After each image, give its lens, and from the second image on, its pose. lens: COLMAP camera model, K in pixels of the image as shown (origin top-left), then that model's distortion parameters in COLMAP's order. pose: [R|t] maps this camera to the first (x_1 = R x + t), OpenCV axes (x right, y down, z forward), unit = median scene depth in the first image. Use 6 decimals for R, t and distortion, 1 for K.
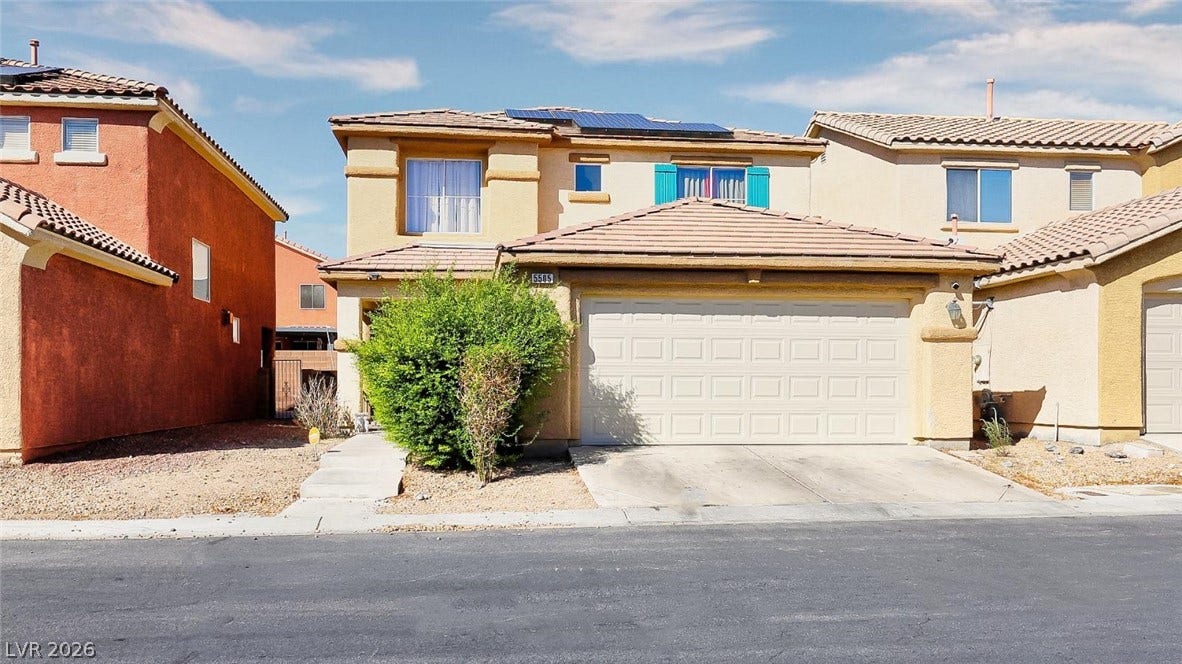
lens RADIAL K [[911.5, 0, 553.5], [0, 911.5, 404.1], [0, 0, 1]] dist [0.020054, -0.044181]
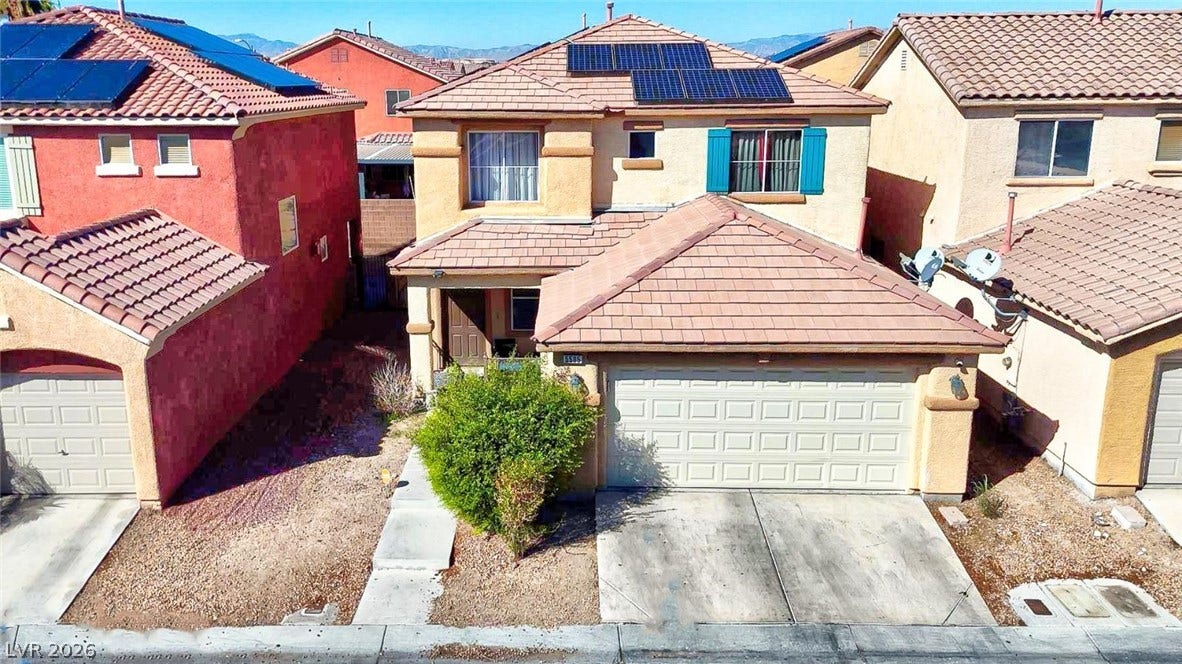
lens RADIAL K [[956.5, 0, 534.3], [0, 956.5, 308.7], [0, 0, 1]] dist [0.066390, -0.088521]
pose [[0.990588, 0.020805, -0.135284, 0.072404], [0.011153, 0.972824, 0.231276, -0.341373], [0.136419, -0.230609, 0.963436, -0.107460]]
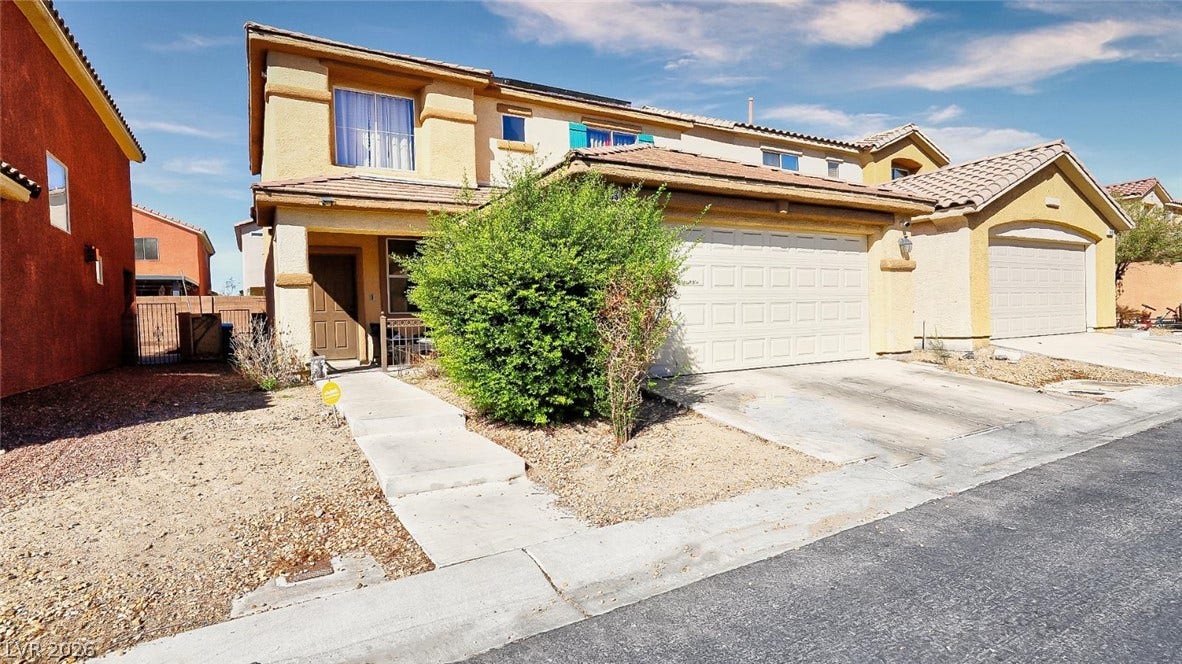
lens RADIAL K [[592.9, 0, 592.1], [0, 592.9, 333.7], [0, 0, 1]] dist [0.003353, -0.001629]
pose [[0.908423, -0.039110, 0.416218, -0.193464], [0.039306, 0.999194, 0.008101, -0.006397], [-0.416200, 0.009001, 0.909229, 0.344999]]
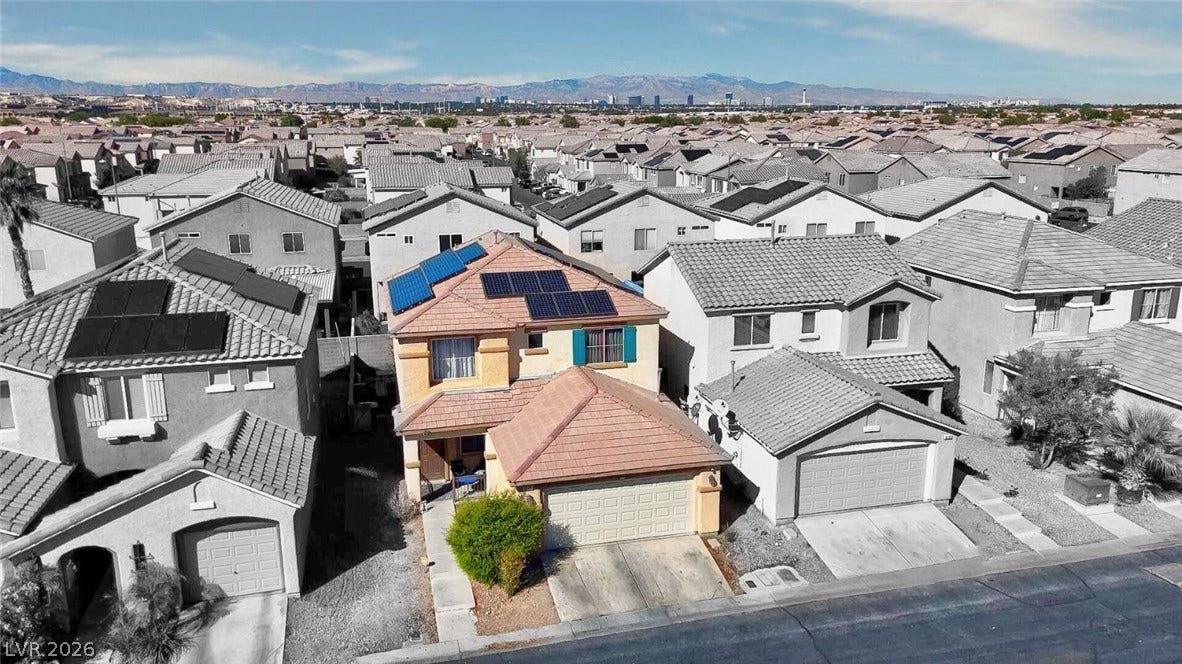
lens RADIAL K [[911.5, 0, 592.9], [0, 911.5, 322.5], [0, 0, 1]] dist [0.020054, -0.044181]
pose [[0.988411, -0.043987, 0.145287, -0.112340], [0.009142, 0.972607, 0.232274, -0.736331], [-0.151524, -0.228254, 0.961738, -0.740547]]
